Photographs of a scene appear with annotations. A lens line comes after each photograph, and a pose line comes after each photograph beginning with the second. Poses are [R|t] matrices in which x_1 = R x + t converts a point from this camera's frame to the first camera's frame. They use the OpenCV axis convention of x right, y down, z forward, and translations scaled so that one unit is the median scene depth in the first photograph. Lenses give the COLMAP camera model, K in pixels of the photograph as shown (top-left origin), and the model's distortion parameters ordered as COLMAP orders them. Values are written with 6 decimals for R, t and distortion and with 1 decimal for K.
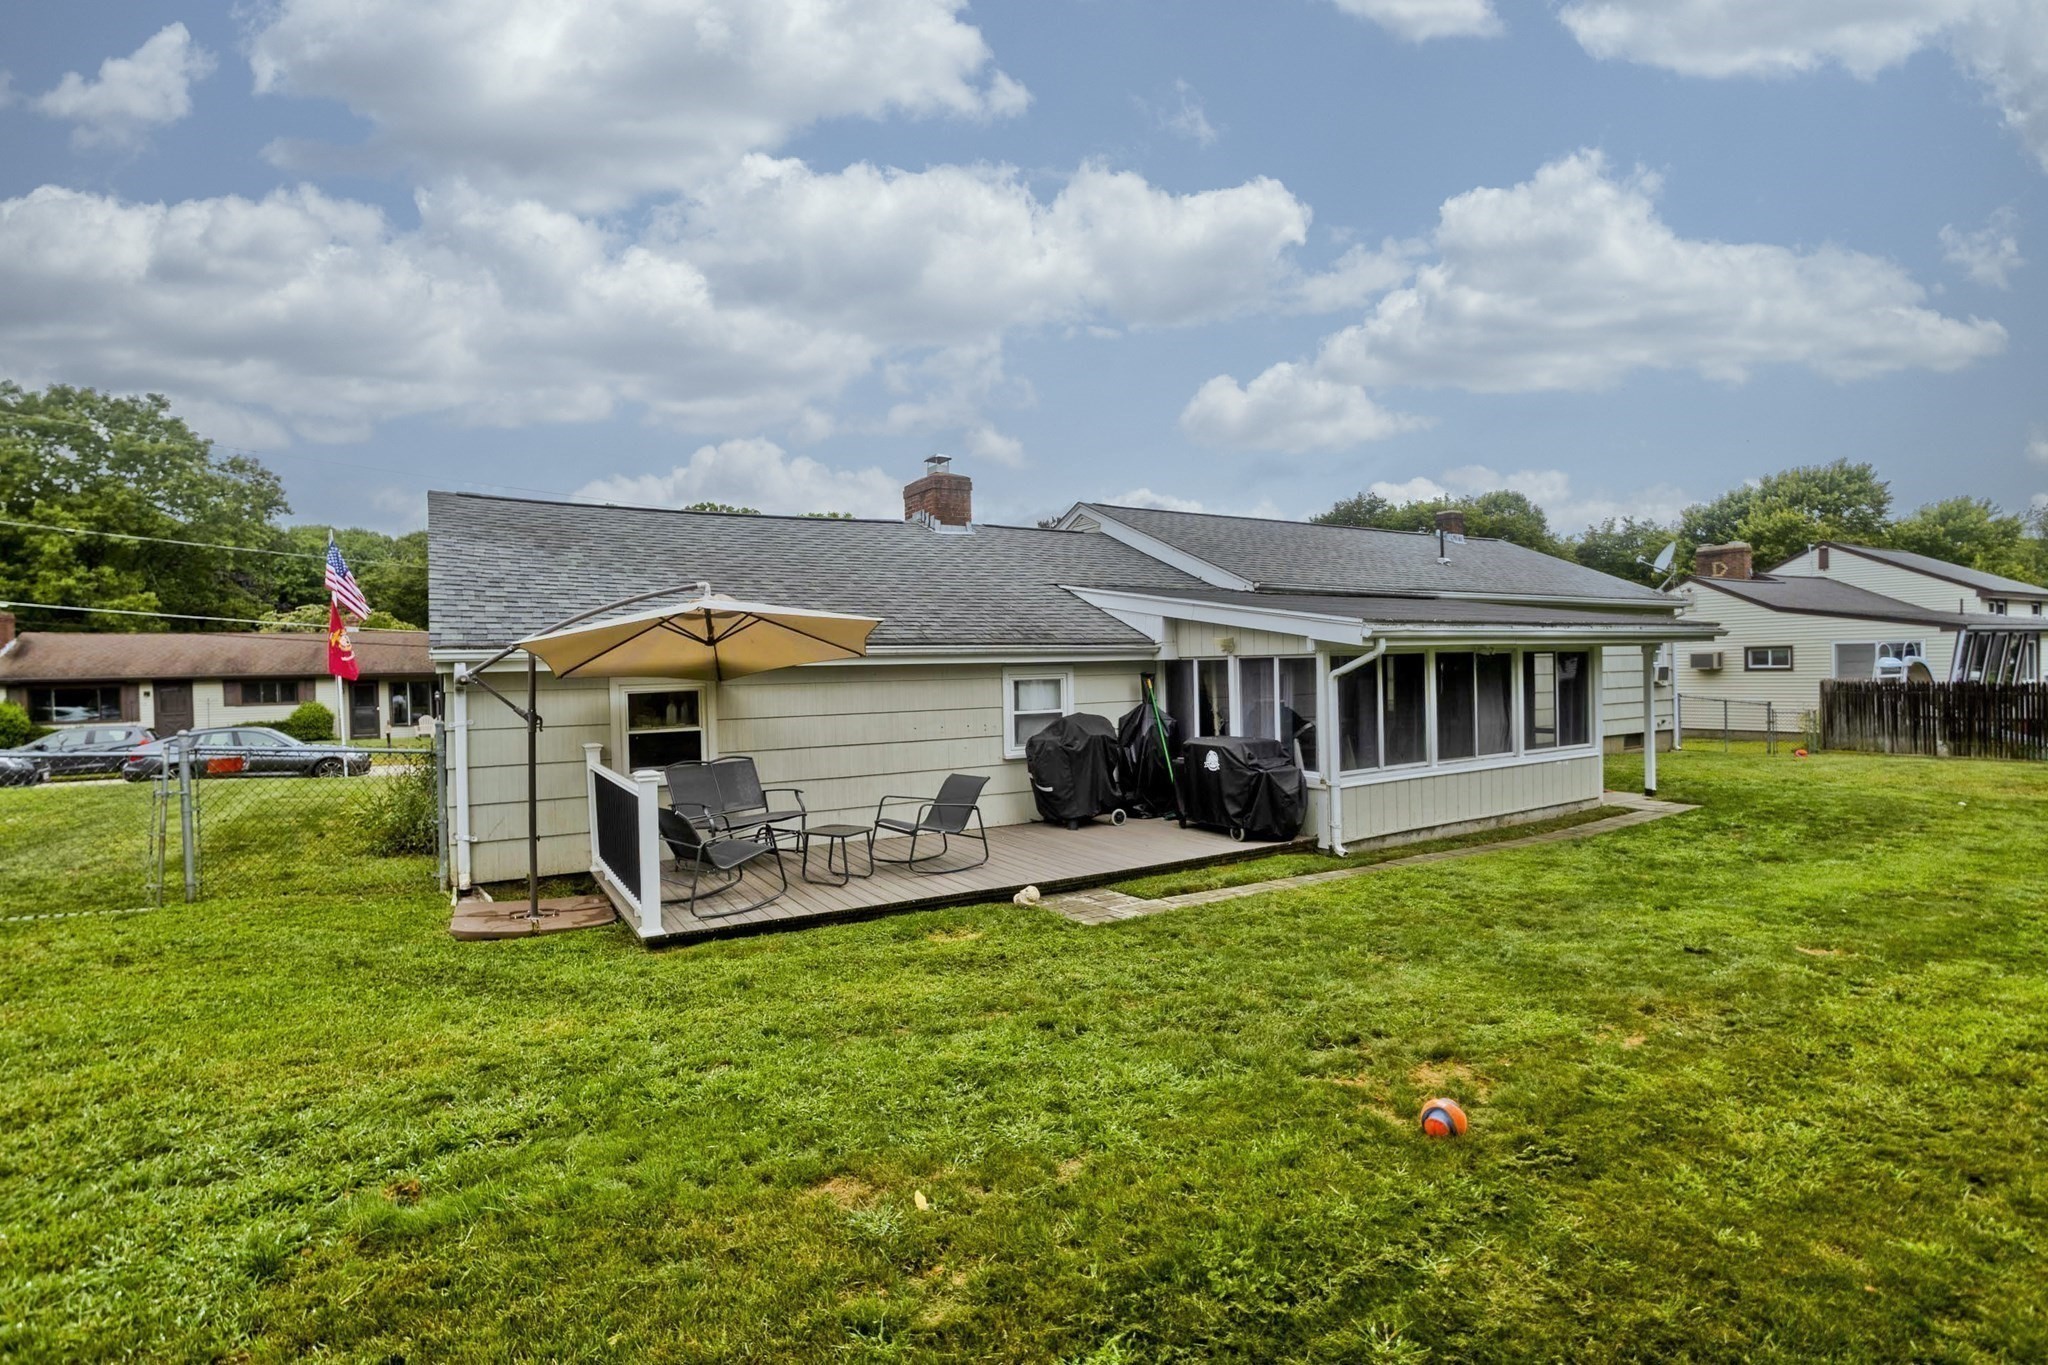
lens RADIAL K [[977.9, 0, 1063.3], [0, 977.9, 678.1], [0, 0, 1]] dist [-0.021584, 0.008905]
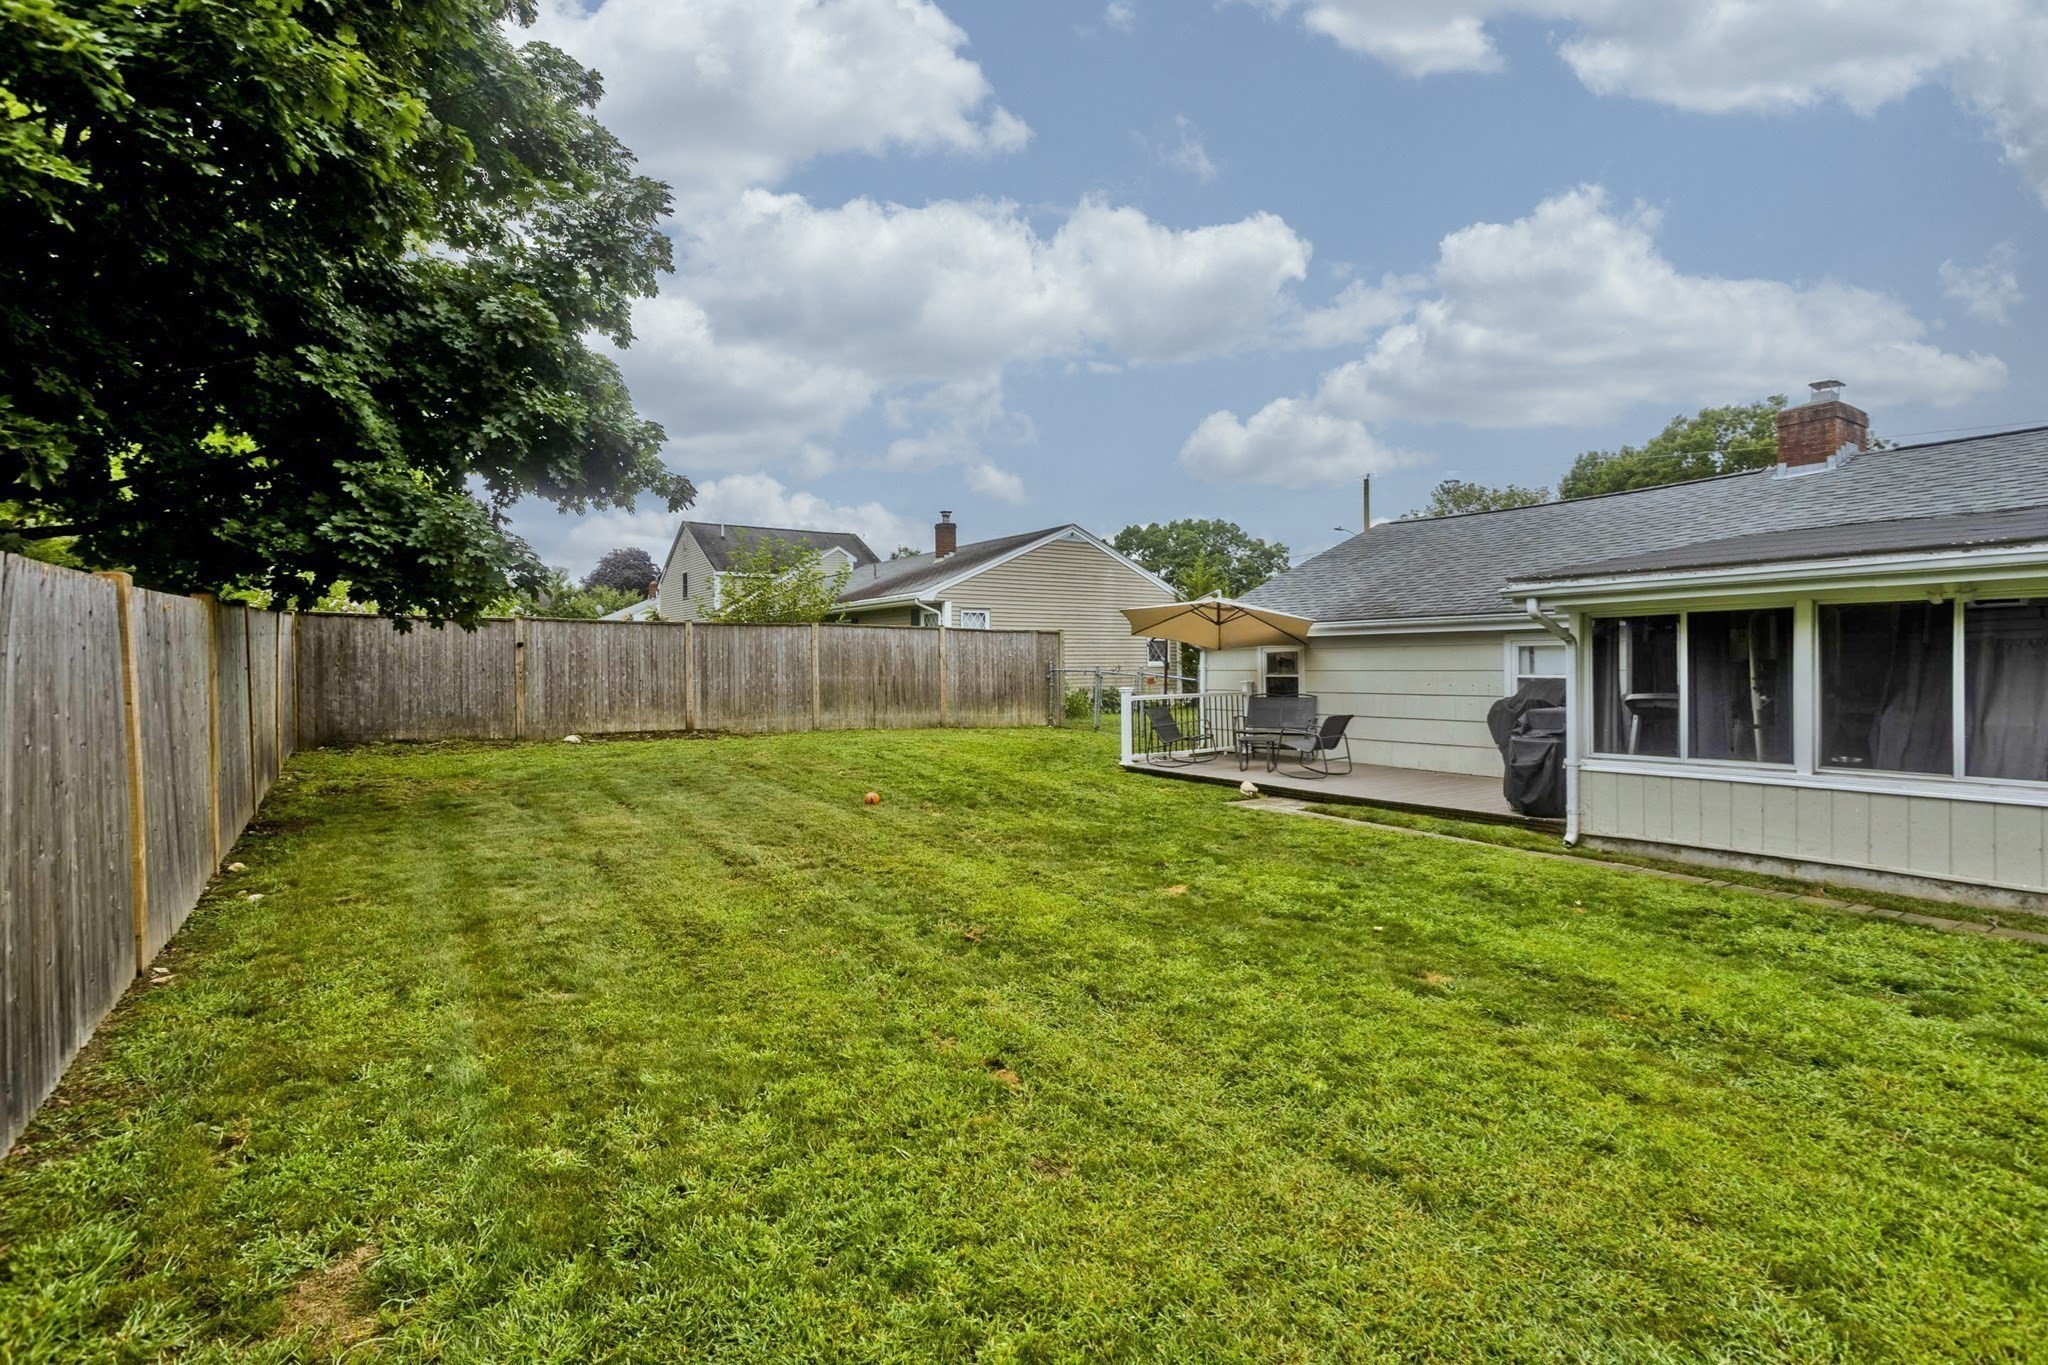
lens RADIAL K [[990.8, 0, 1026.3], [0, 990.8, 666.5], [0, 0, 1]] dist [-0.029739, 0.020068]
pose [[0.022626, 0.023285, -0.999473, 1.066275], [0.001500, 0.999727, 0.023325, -0.001272], [0.999743, -0.002027, 0.022585, 0.446698]]
